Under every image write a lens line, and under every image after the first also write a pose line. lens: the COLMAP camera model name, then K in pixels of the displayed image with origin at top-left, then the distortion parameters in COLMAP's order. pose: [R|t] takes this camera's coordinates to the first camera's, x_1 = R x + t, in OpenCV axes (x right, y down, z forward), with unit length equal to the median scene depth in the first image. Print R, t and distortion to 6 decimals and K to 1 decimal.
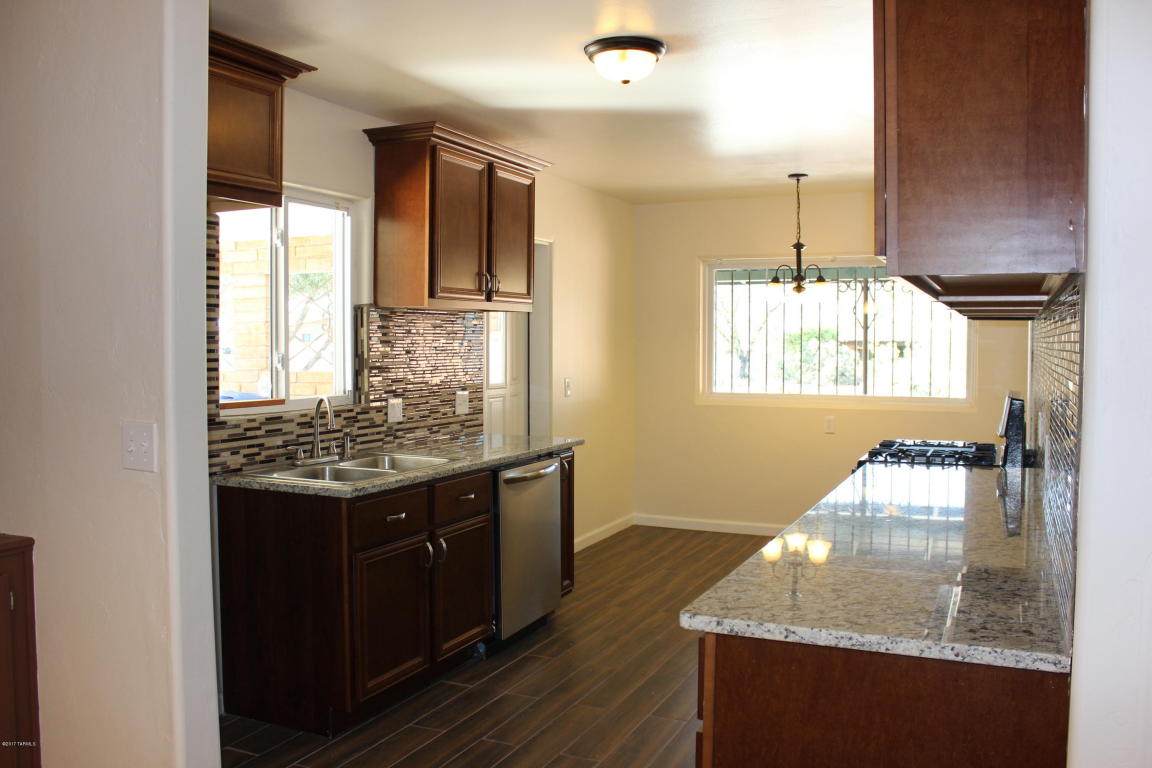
lens RADIAL K [[976.2, 0, 588.6], [0, 976.2, 370.9], [0, 0, 1]] dist [-0.171566, 0.162885]
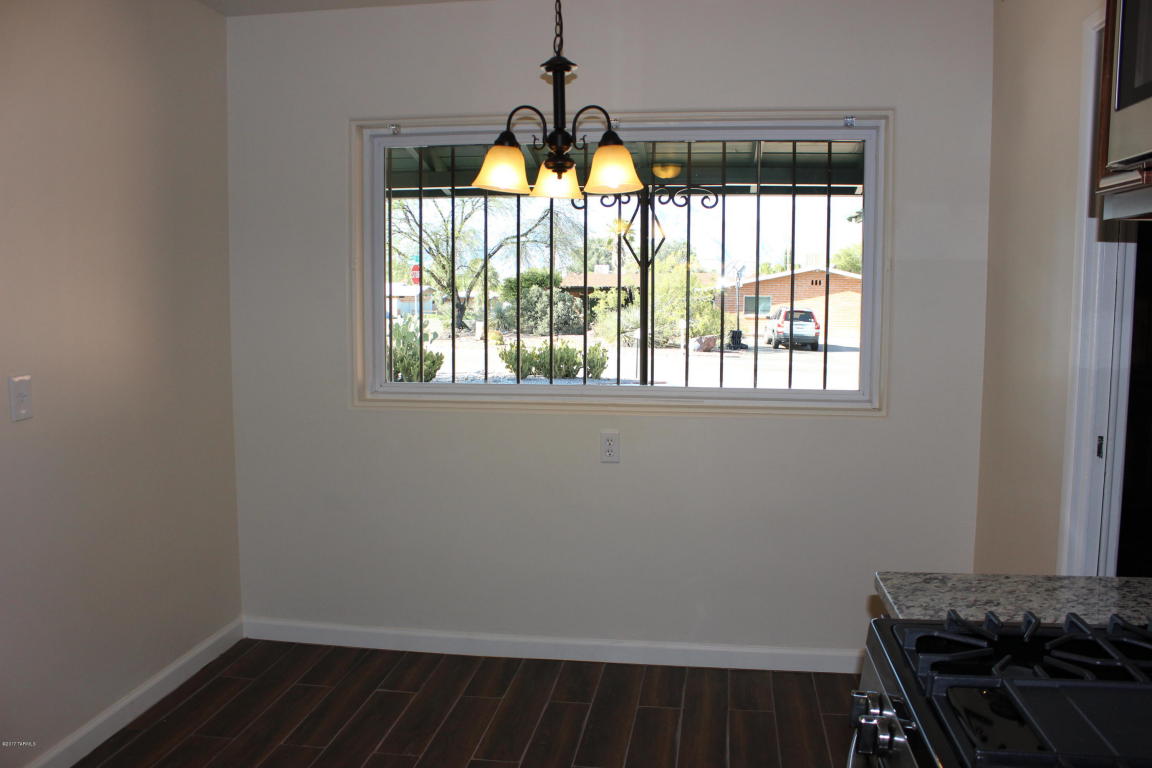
lens RADIAL K [[976.2, 0, 588.6], [0, 976.2, 370.9], [0, 0, 1]] dist [-0.171566, 0.162885]
pose [[0.959032, -0.027027, 0.282006, 0.142549], [0.011810, 0.998388, 0.055520, -0.019334], [-0.283052, -0.049915, 0.957805, 0.786232]]
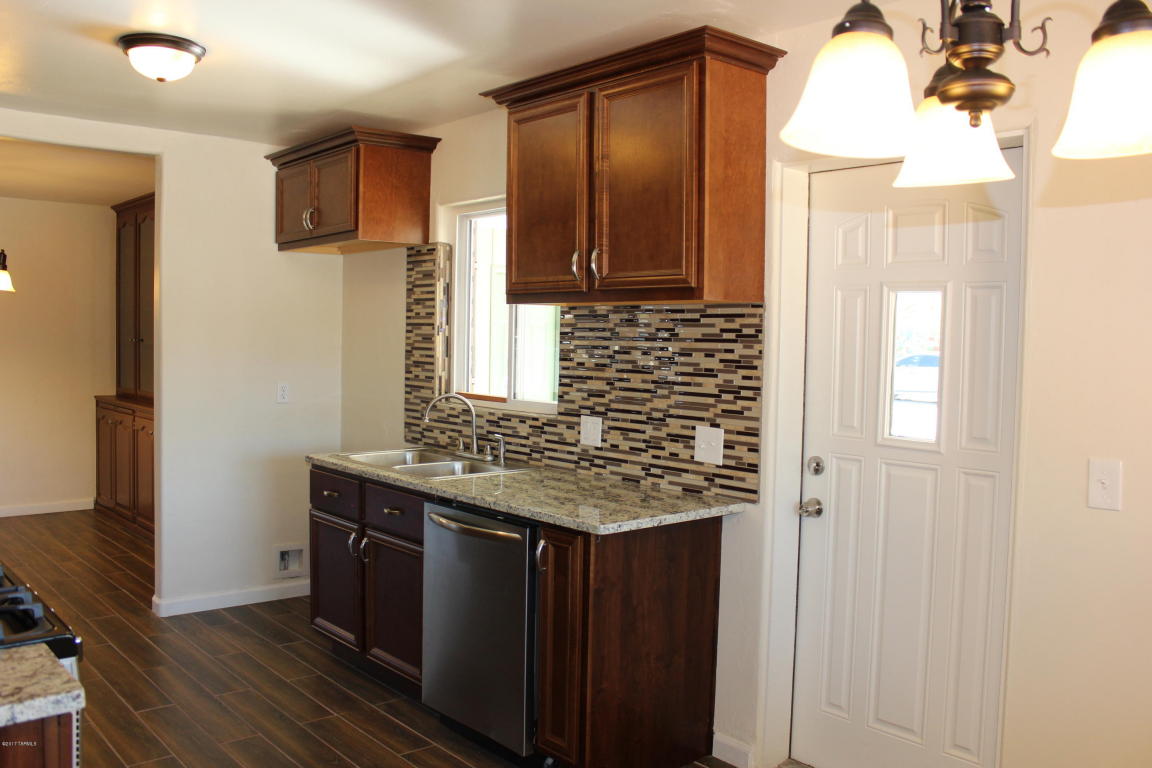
lens RADIAL K [[976.2, 0, 588.6], [0, 976.2, 370.9], [0, 0, 1]] dist [-0.171566, 0.162885]
pose [[-0.412237, 0.019406, -0.910870, 0.574077], [-0.049857, 0.997795, 0.043822, -0.047865], [0.909711, 0.063478, -0.410360, 1.394265]]
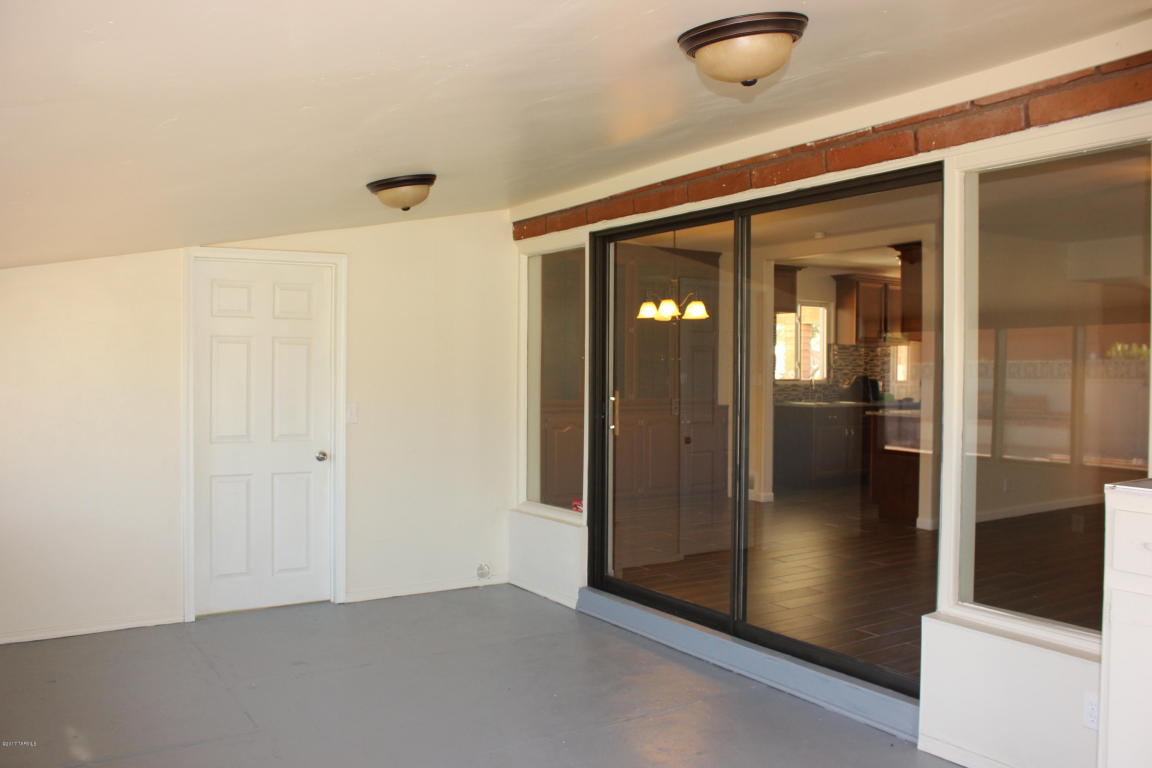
lens RADIAL K [[976.2, 0, 588.6], [0, 976.2, 370.9], [0, 0, 1]] dist [-0.171566, 0.162885]
pose [[0.847548, 0.008725, -0.530647, 0.577823], [-0.025036, 0.999409, -0.023554, 0.079228], [0.530128, 0.033248, 0.847266, -1.496361]]
